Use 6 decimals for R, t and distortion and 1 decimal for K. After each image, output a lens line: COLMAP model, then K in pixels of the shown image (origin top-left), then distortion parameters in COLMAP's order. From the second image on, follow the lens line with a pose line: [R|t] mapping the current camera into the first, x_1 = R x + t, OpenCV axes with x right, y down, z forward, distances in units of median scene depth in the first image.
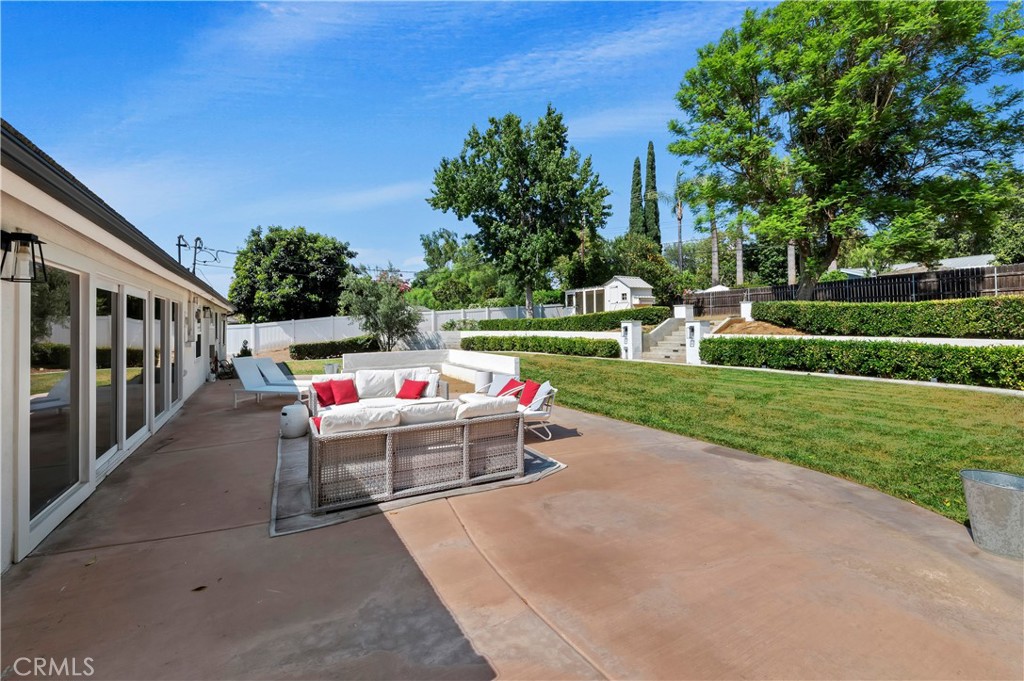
lens RADIAL K [[424.8, 0, 528.6], [0, 424.8, 322.2], [0, 0, 1]] dist [-0.000311, -0.000054]
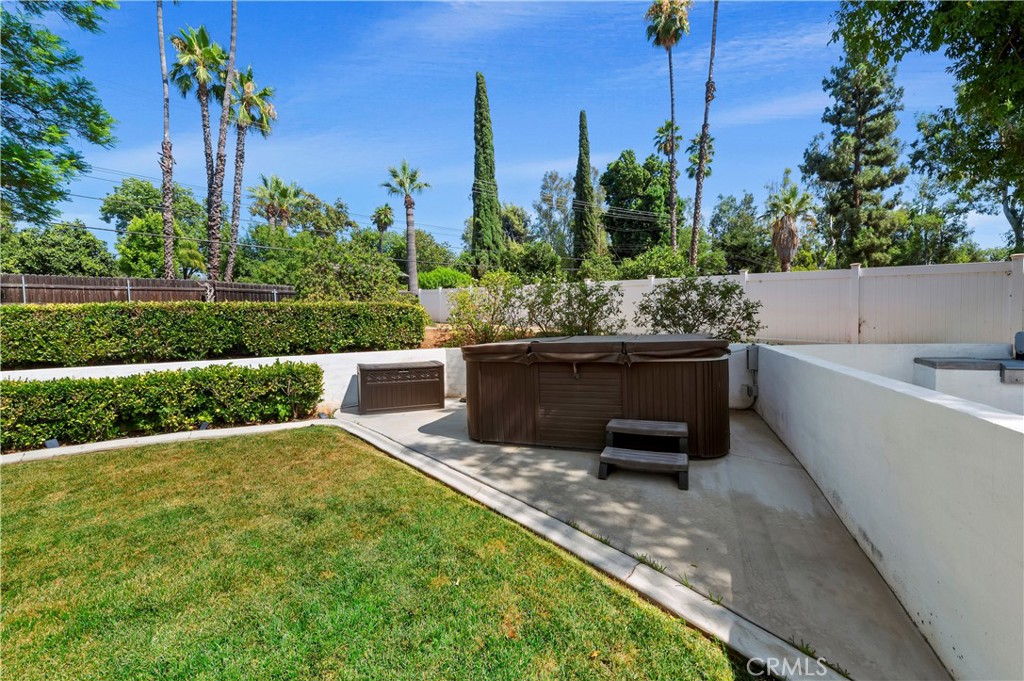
lens RADIAL K [[429.4, 0, 512.0], [0, 429.4, 340.5], [0, 0, 1]] dist [-0.003095, -0.000490]
pose [[-0.192450, -0.011642, 0.981238, 0.096761], [0.031663, 0.999335, 0.018067, 0.002885], [-0.980796, 0.034546, -0.191953, 0.174197]]
